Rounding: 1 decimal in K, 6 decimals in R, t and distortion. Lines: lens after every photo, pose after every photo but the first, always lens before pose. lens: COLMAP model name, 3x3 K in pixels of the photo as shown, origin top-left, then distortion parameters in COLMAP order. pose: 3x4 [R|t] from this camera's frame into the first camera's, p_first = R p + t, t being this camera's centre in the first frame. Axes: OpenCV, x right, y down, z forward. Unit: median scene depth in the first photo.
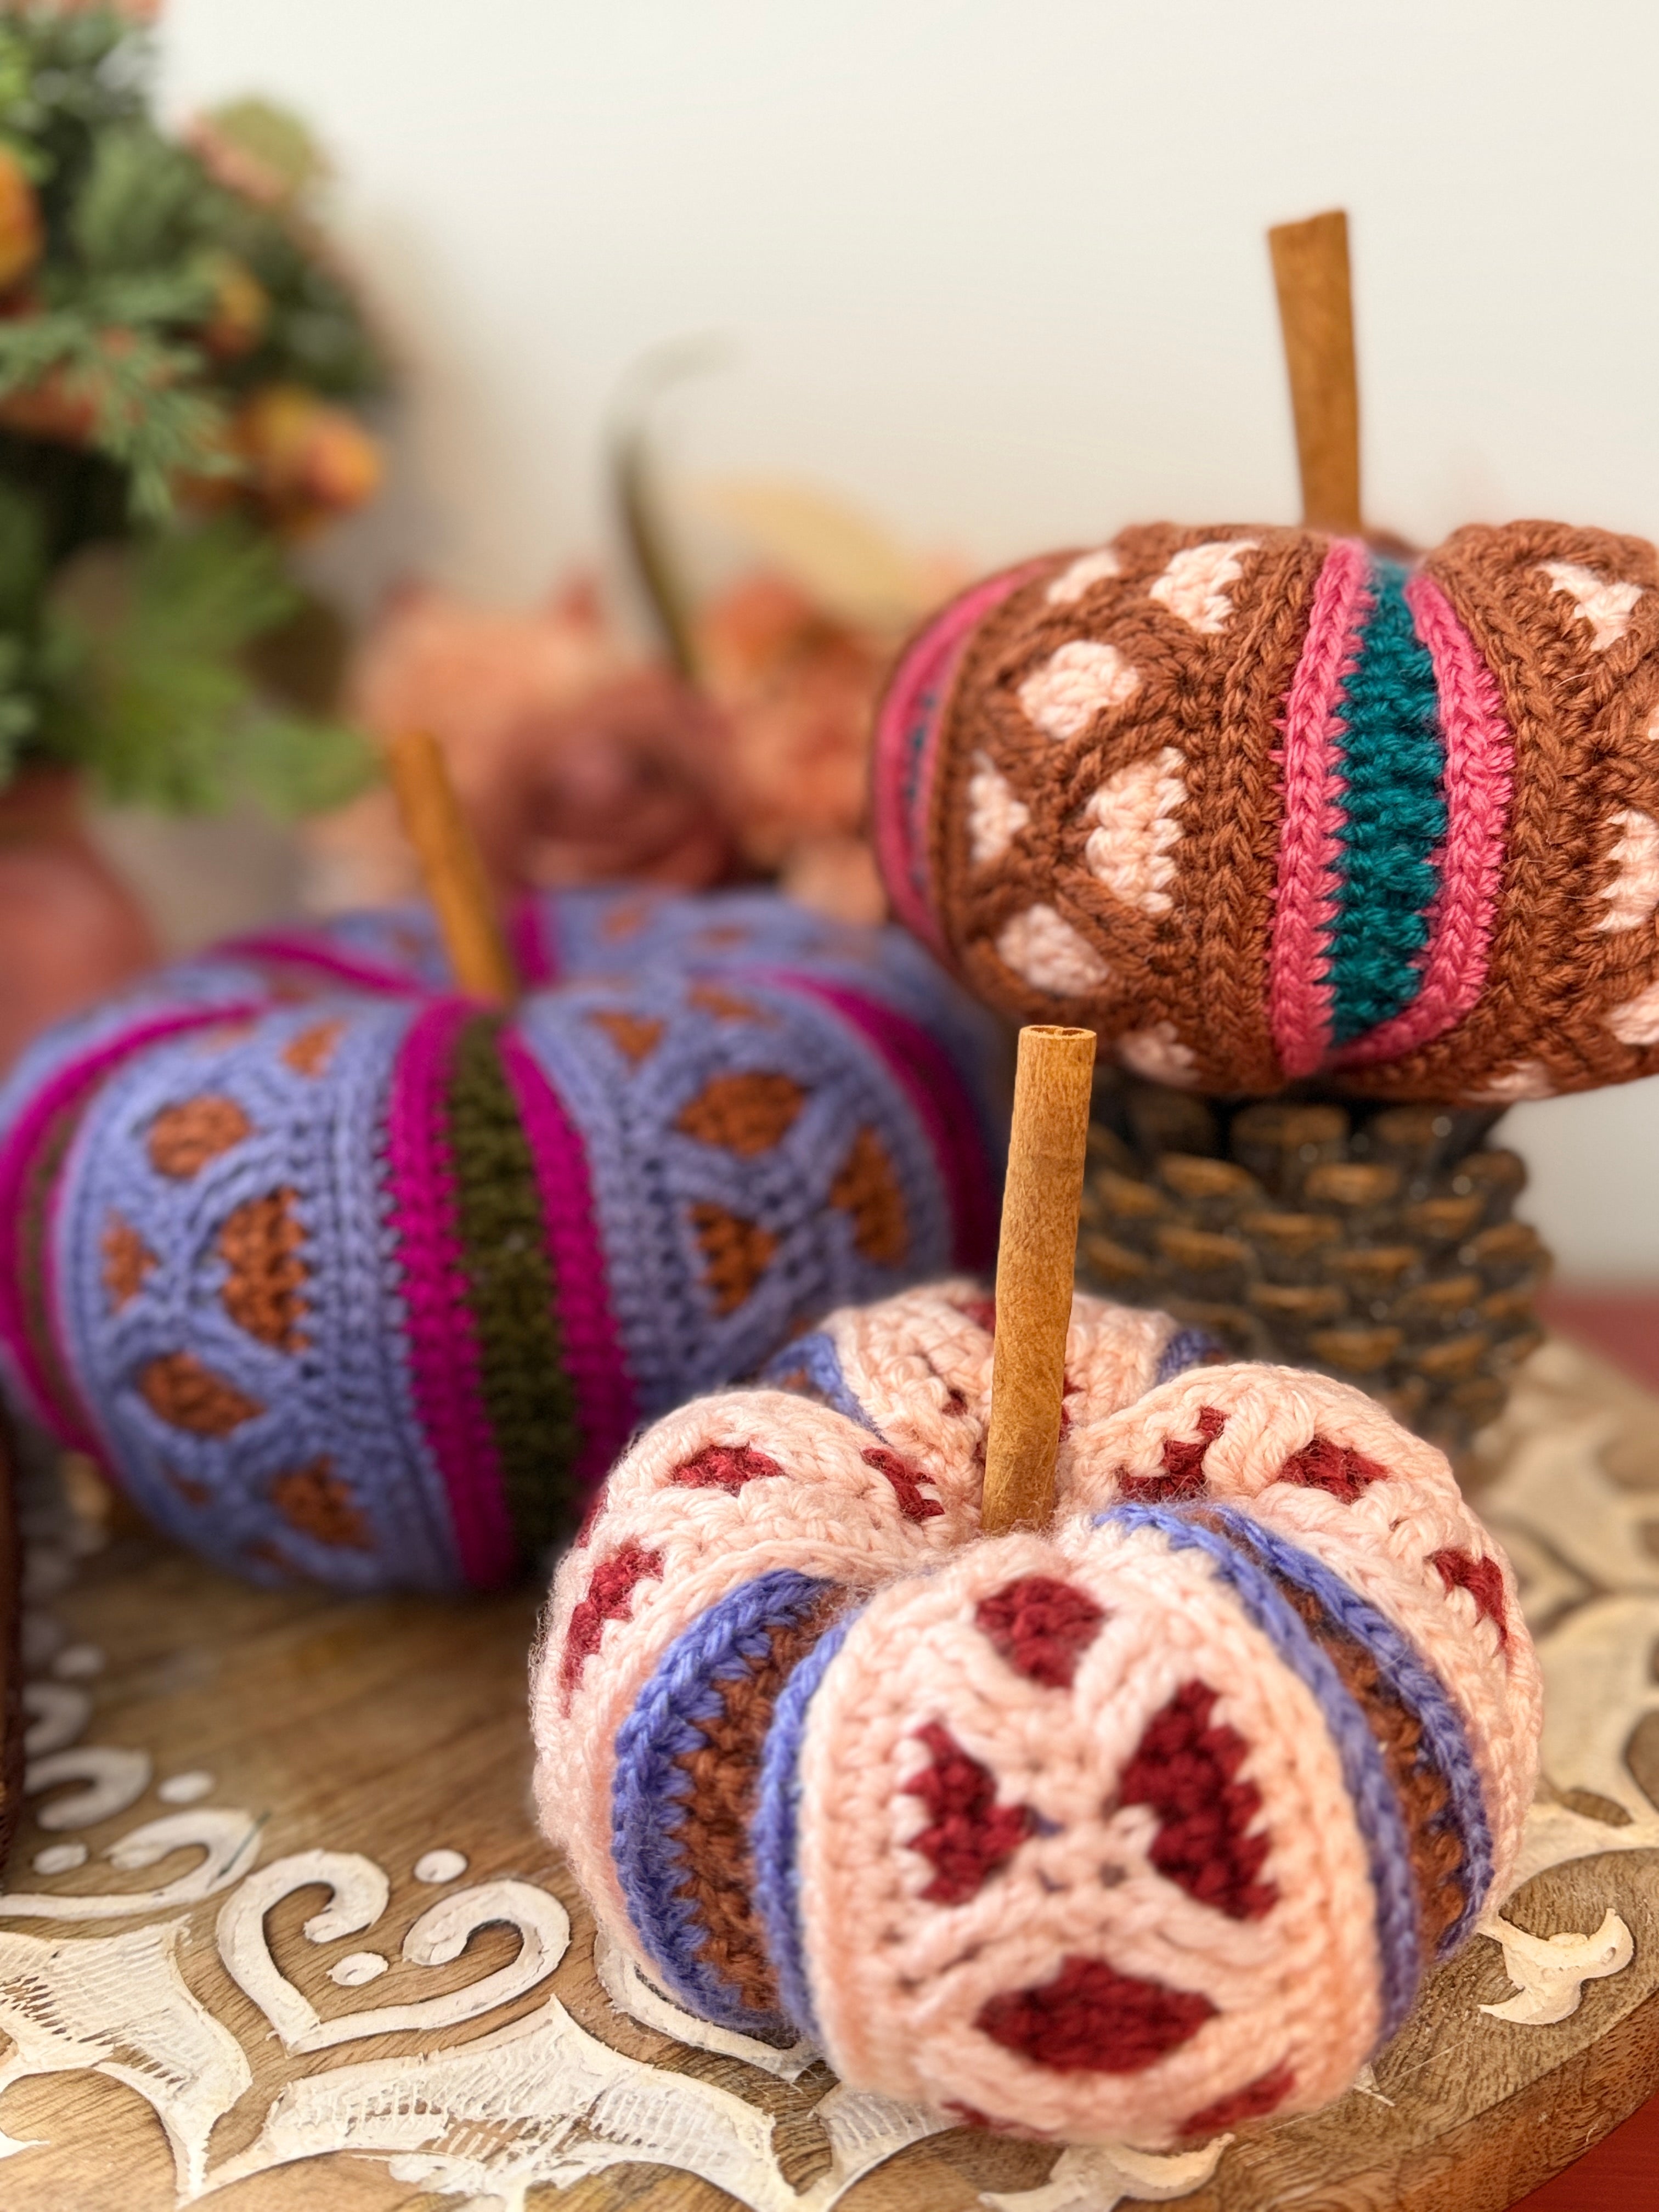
lens RADIAL K [[2053.1, 0, 829.5], [0, 2053.1, 1106.0], [0, 0, 1]] dist [0.093487, -0.281003]
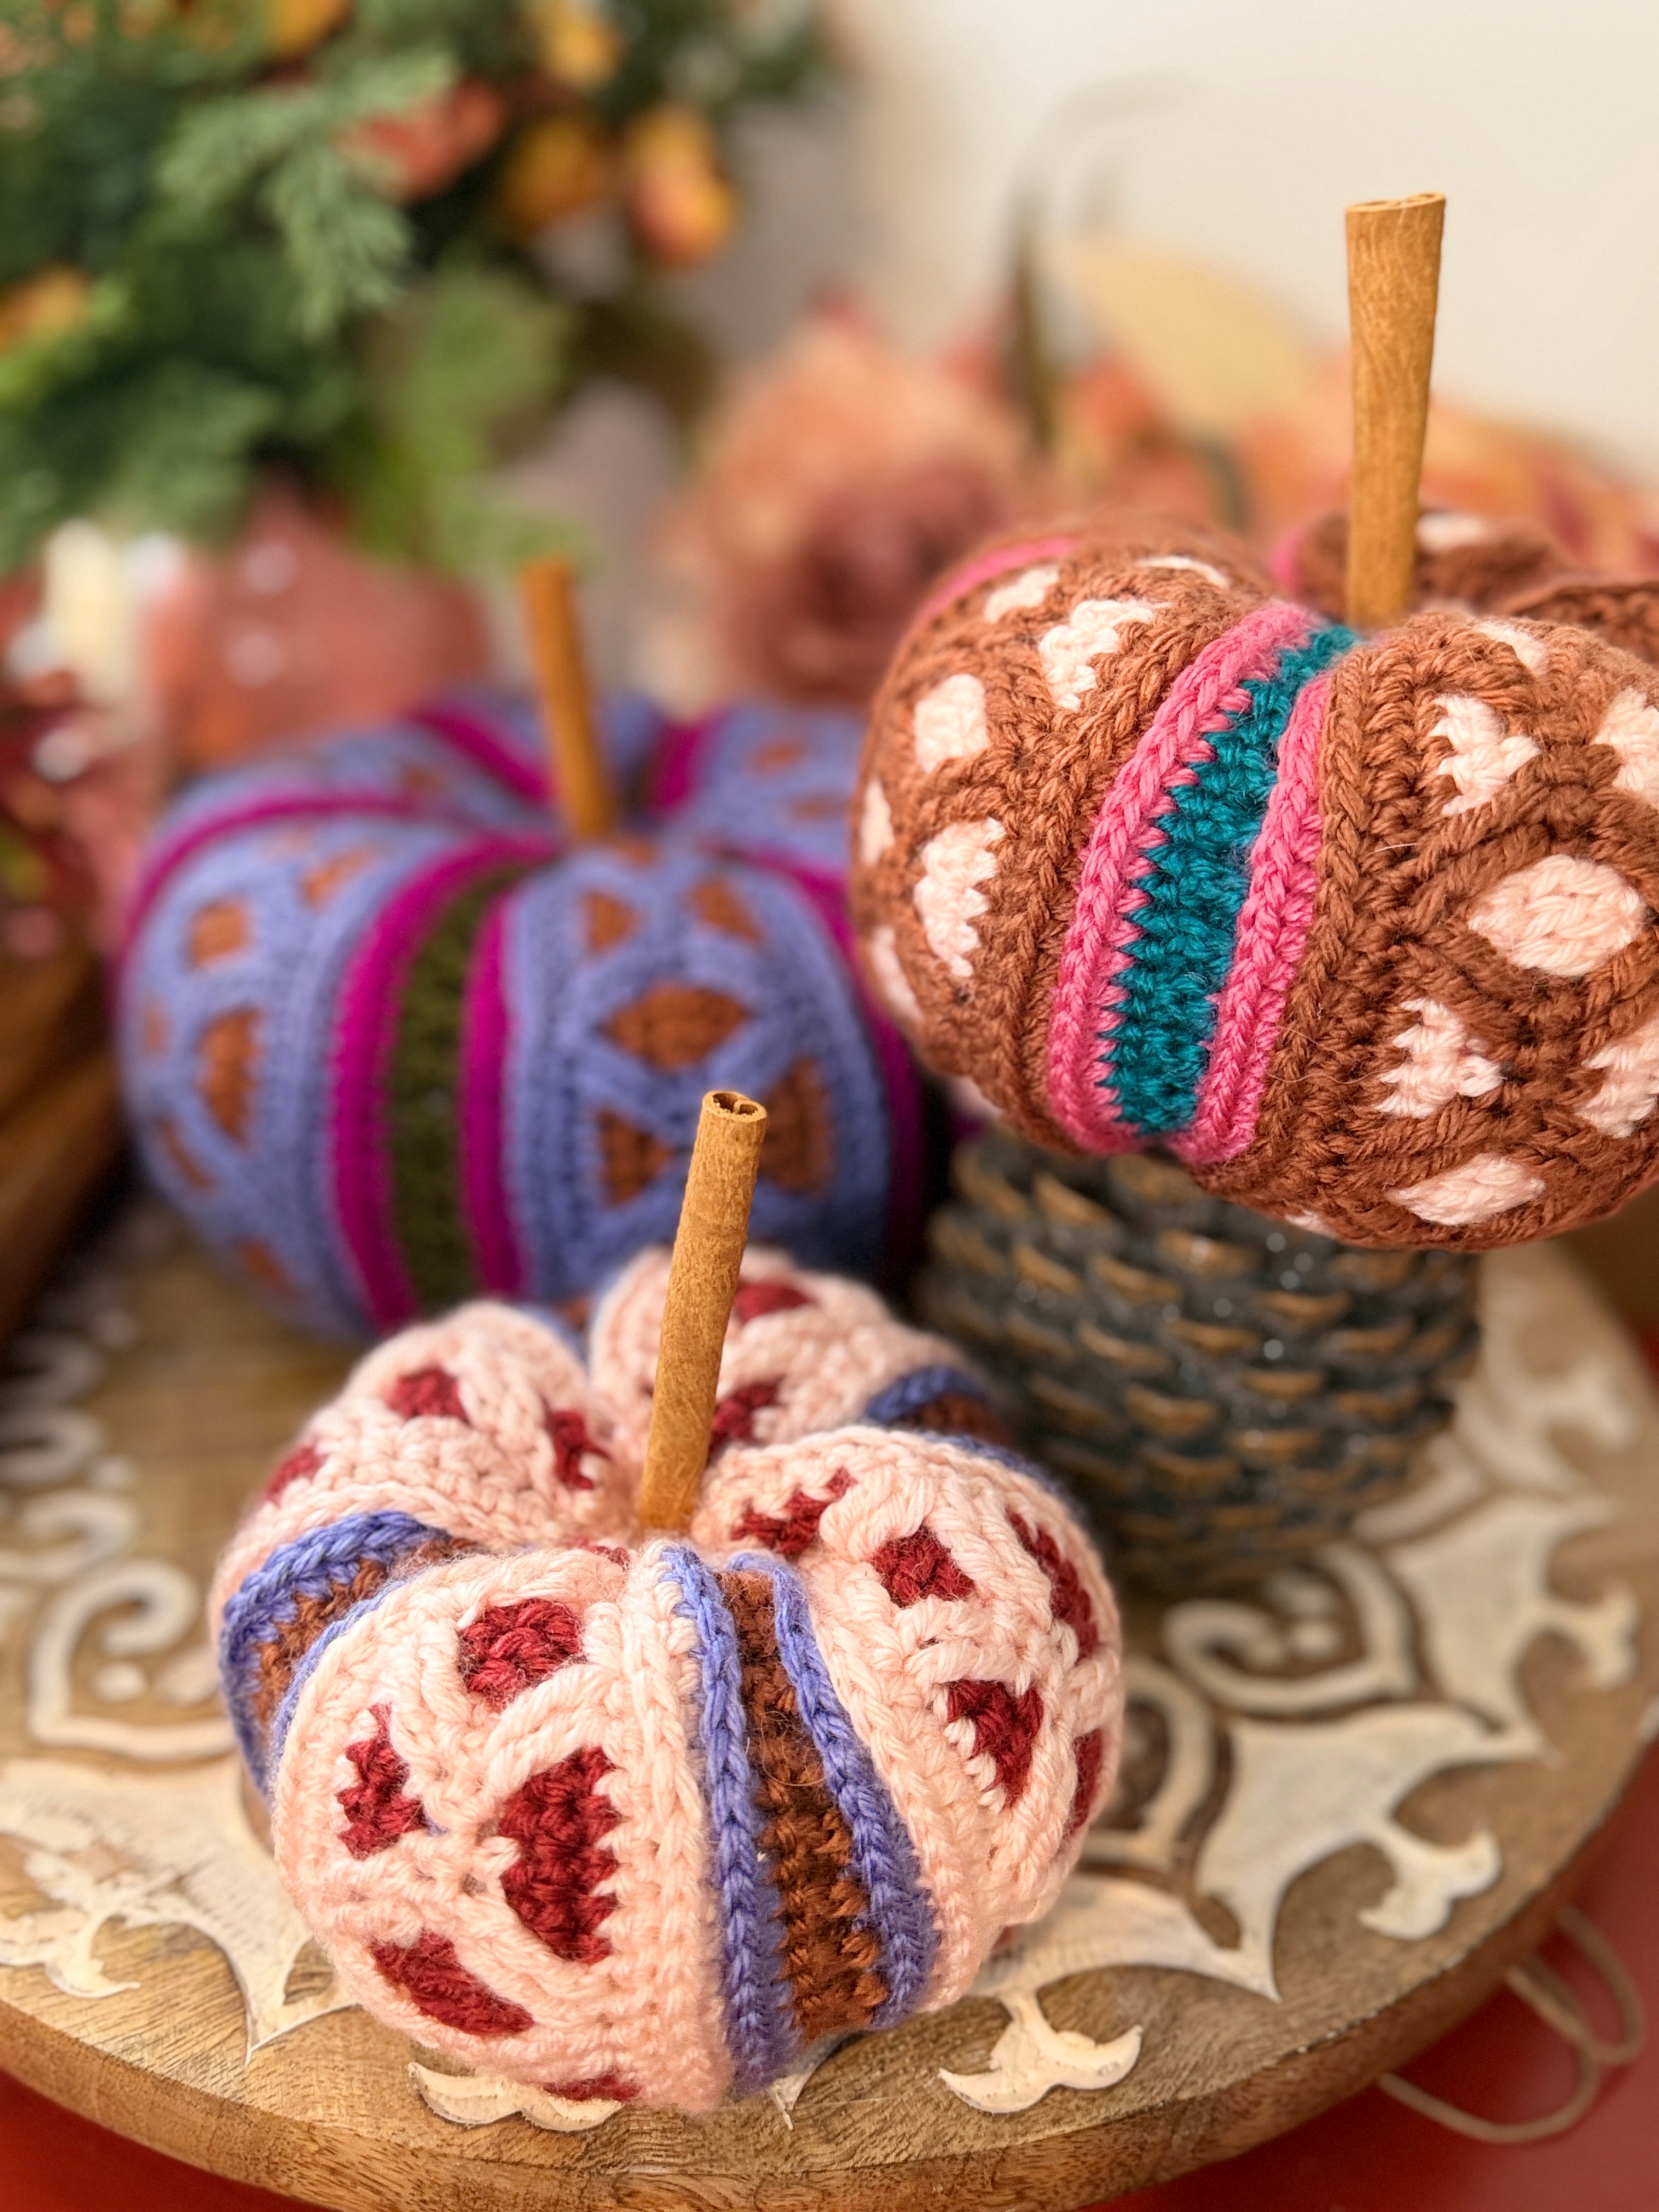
lens RADIAL K [[2053.1, 0, 829.5], [0, 2053.1, 1106.0], [0, 0, 1]] dist [0.093487, -0.281003]
pose [[0.925750, 0.247666, -0.285742, 0.412235], [-0.186126, 0.956229, 0.225797, -0.253793], [0.329157, -0.155848, 0.931326, 0.054245]]
